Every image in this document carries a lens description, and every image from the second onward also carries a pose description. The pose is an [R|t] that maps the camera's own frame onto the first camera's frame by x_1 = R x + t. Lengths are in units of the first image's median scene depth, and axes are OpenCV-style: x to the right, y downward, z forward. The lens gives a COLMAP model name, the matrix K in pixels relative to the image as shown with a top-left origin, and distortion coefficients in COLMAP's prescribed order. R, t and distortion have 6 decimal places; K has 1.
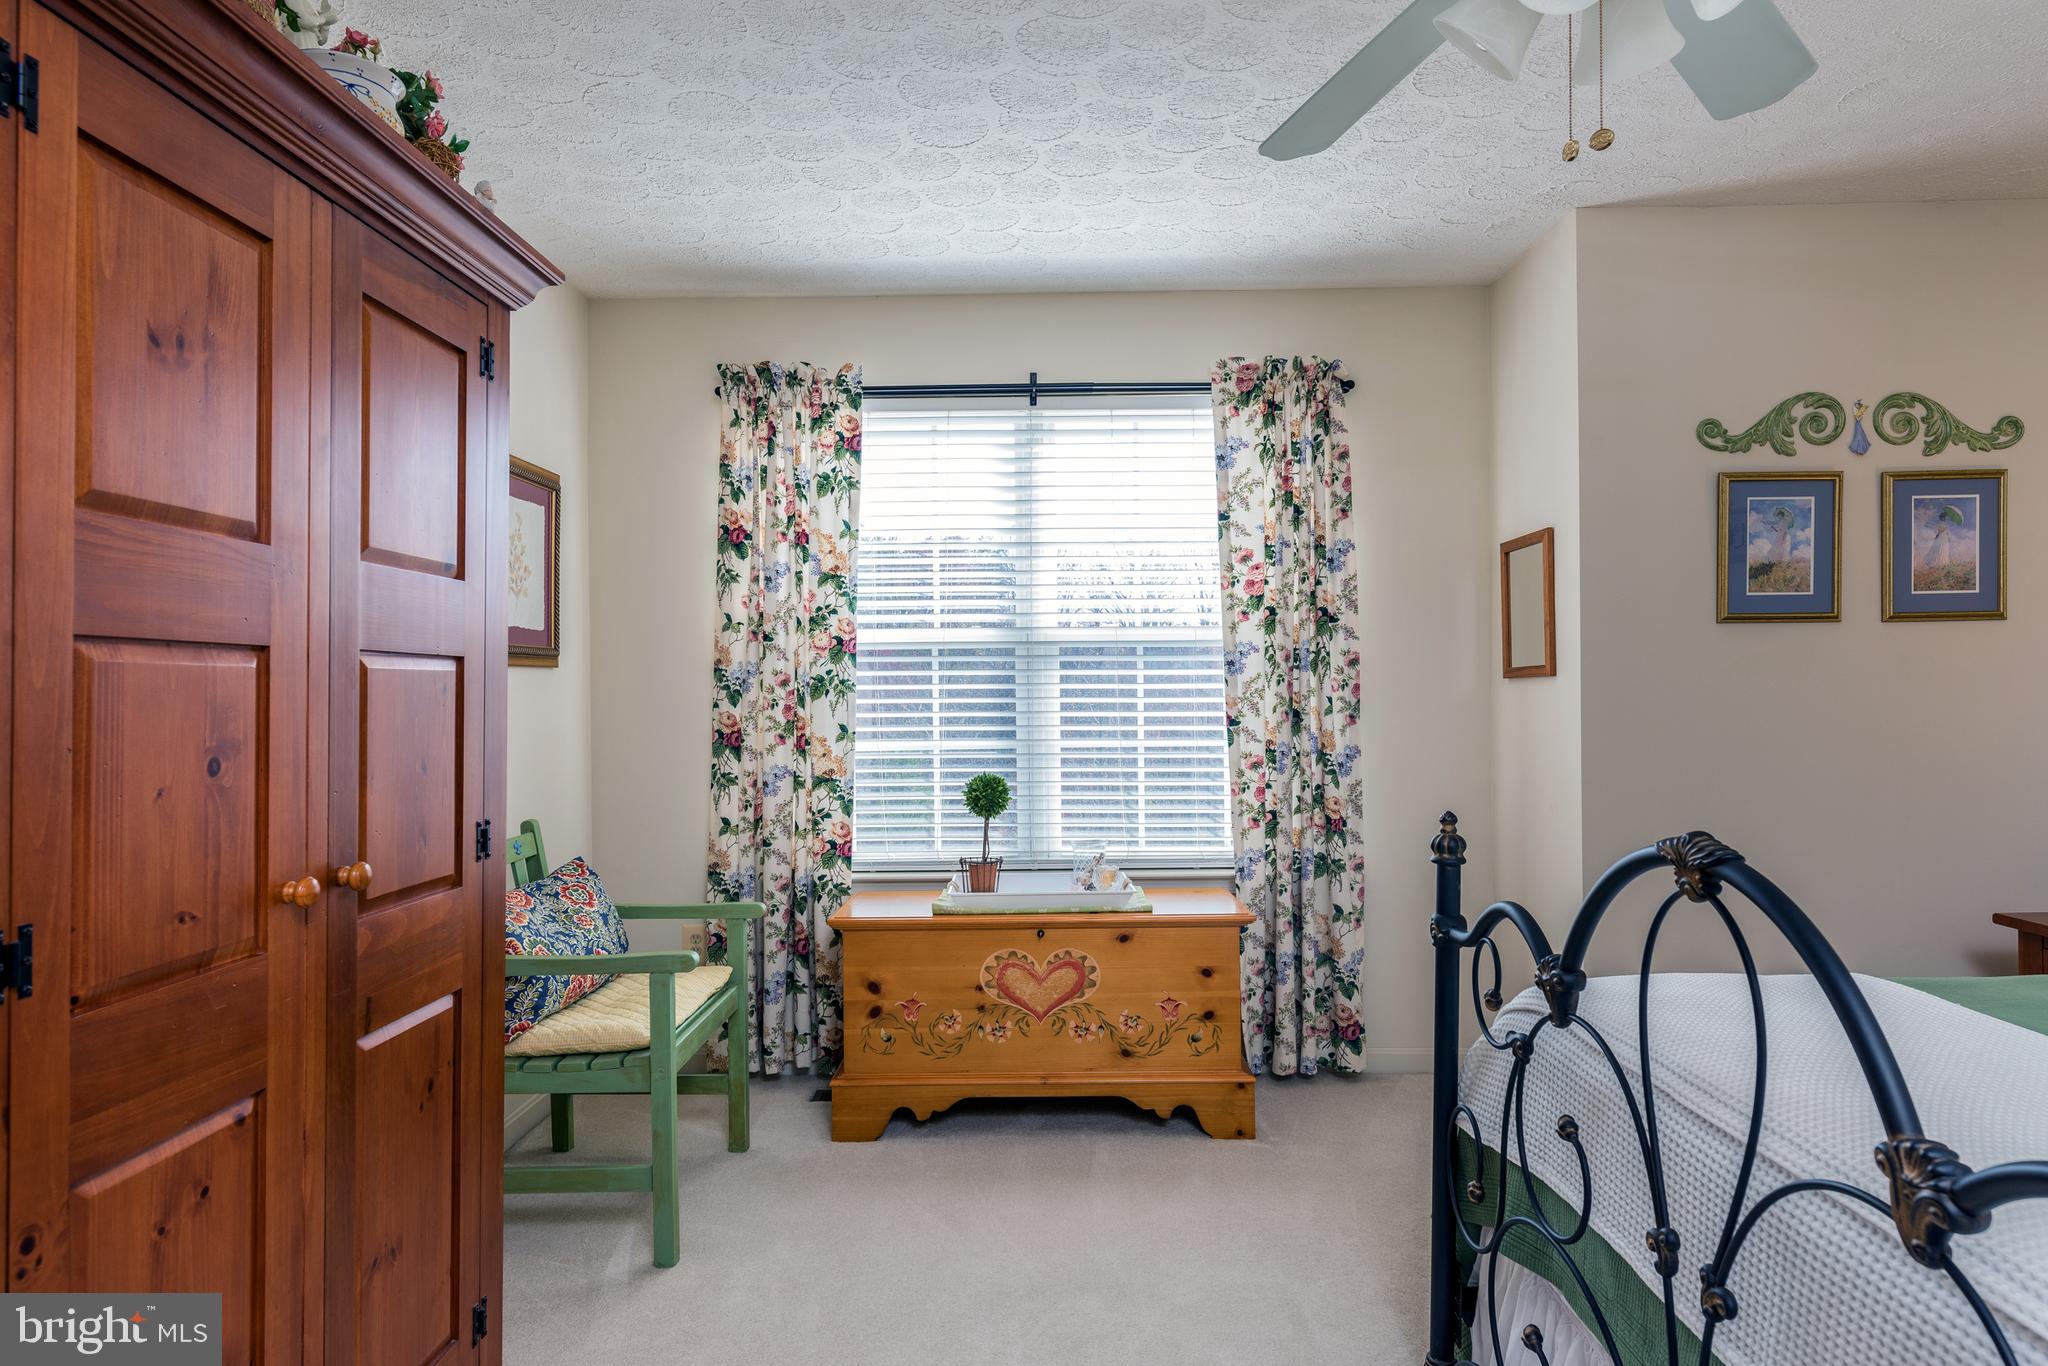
lens RADIAL K [[1183.7, 0, 1027.6], [0, 1183.7, 690.7], [0, 0, 1]] dist [-0.000711, -0.000279]
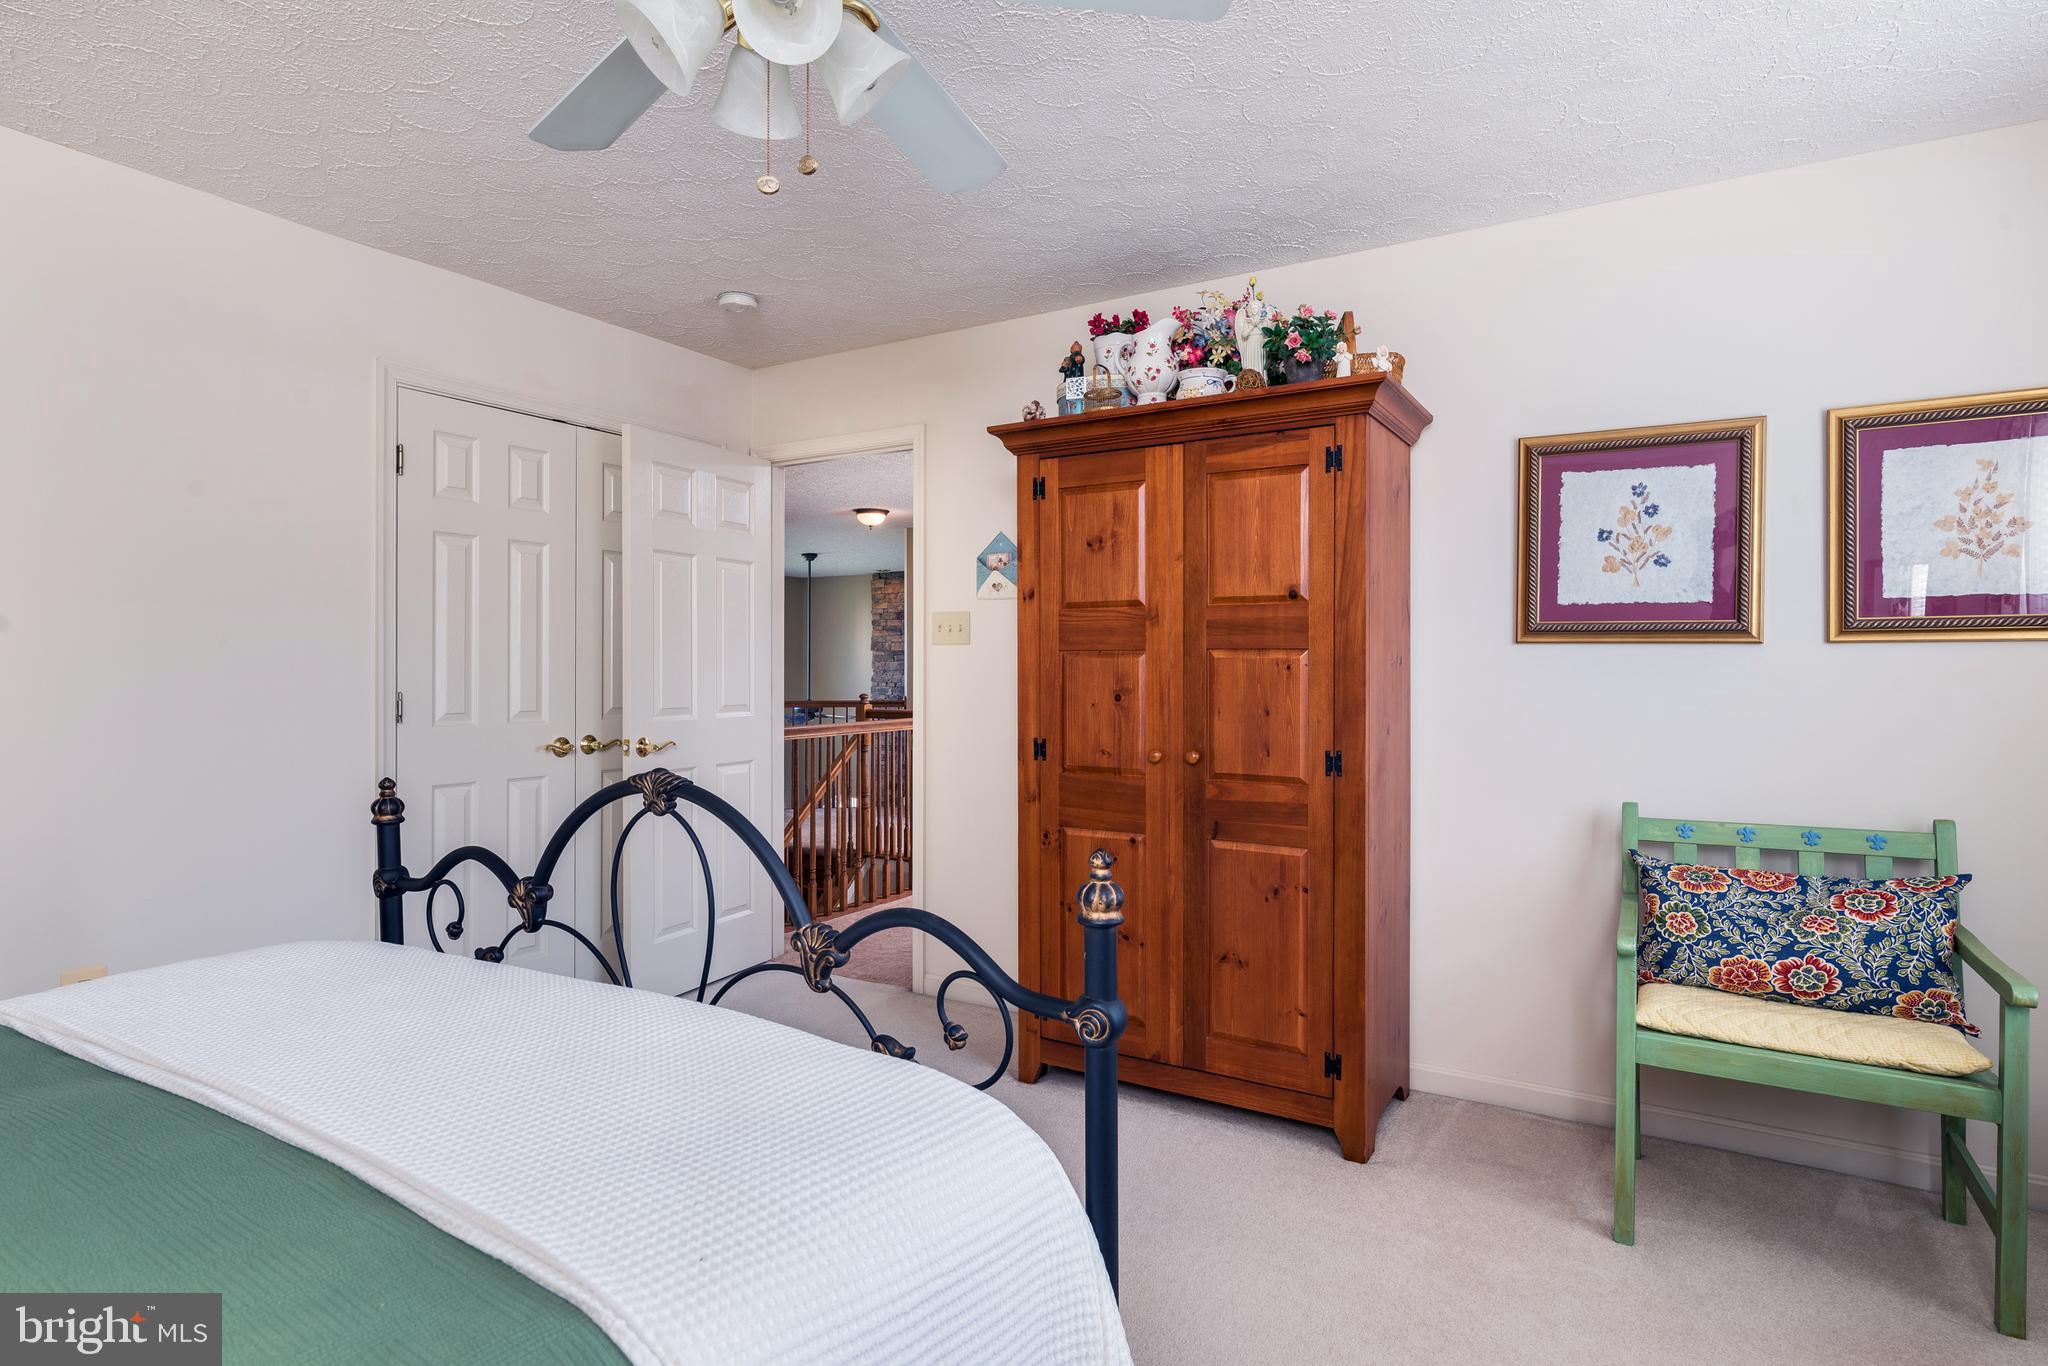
lens RADIAL K [[1082.7, 0, 1064.5], [0, 1082.7, 675.9], [0, 0, 1]] dist [-0.001735, -0.000242]
pose [[-0.486401, 0.009694, -0.873682, 0.500557], [-0.000728, 0.999934, 0.011500, -0.003812], [0.873735, 0.006230, -0.486362, 0.710135]]
